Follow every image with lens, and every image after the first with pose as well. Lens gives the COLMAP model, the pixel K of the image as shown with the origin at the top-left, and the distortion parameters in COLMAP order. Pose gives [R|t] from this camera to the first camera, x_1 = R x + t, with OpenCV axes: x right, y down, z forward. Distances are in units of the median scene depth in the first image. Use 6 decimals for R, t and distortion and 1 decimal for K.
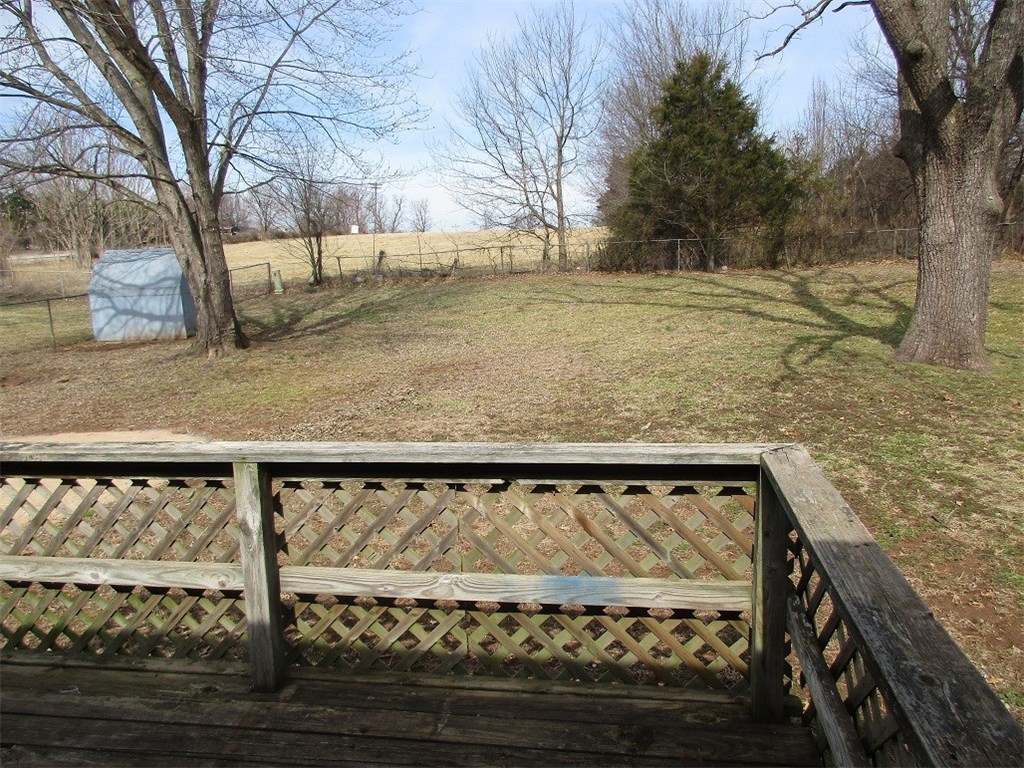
lens RADIAL K [[761.9, 0, 504.1], [0, 761.9, 387.7], [0, 0, 1]] dist [-0.019047, 0.022214]
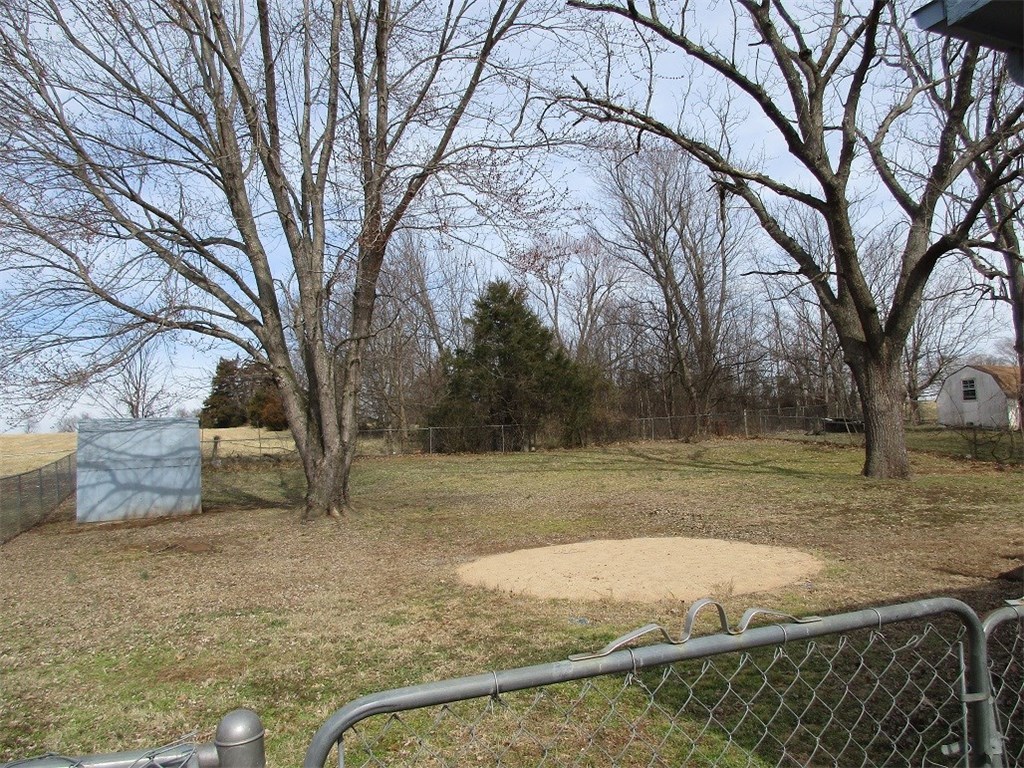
lens RADIAL K [[761.9, 0, 546.0], [0, 761.9, 379.9], [0, 0, 1]] dist [-0.019047, 0.022214]
pose [[0.827945, 0.044182, 0.559066, -0.594556], [0.108664, 0.965360, -0.237216, 0.041958], [-0.550181, 0.257152, 0.794465, 0.004225]]
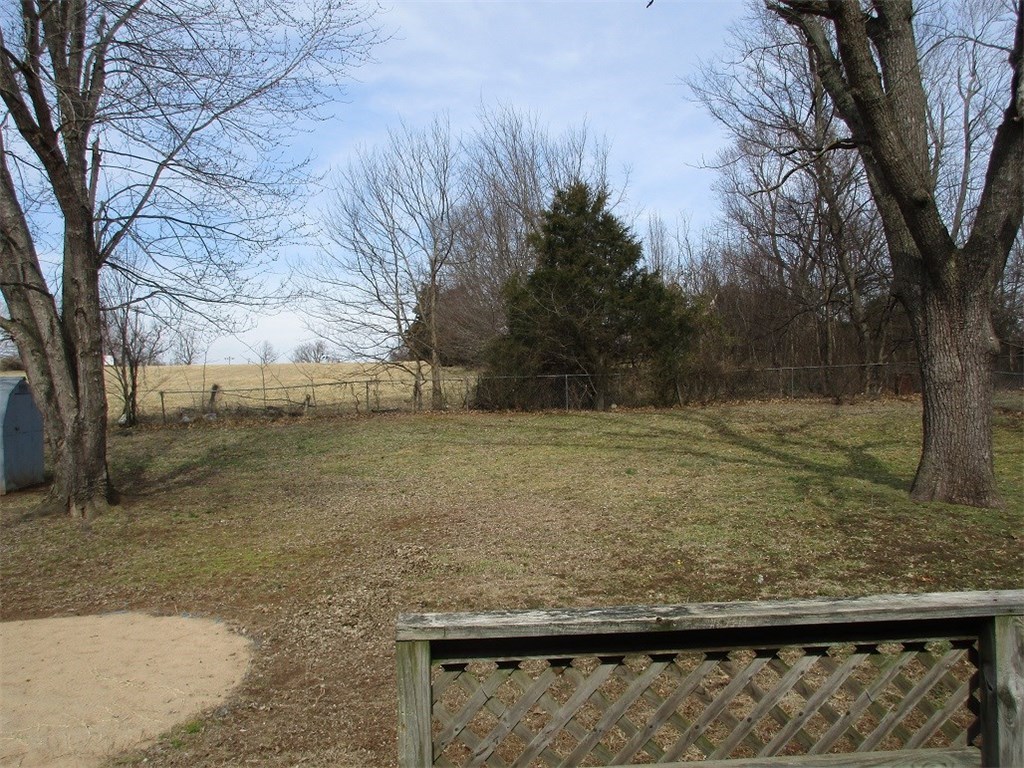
lens RADIAL K [[887.1, 0, 505.5], [0, 887.1, 388.6], [0, 0, 1]] dist [-0.031985, 0.022232]
pose [[0.967530, 0.010645, 0.252532, -0.157774], [0.034182, 0.984424, -0.172457, -0.000343], [-0.250434, 0.175489, 0.952096, 0.022998]]
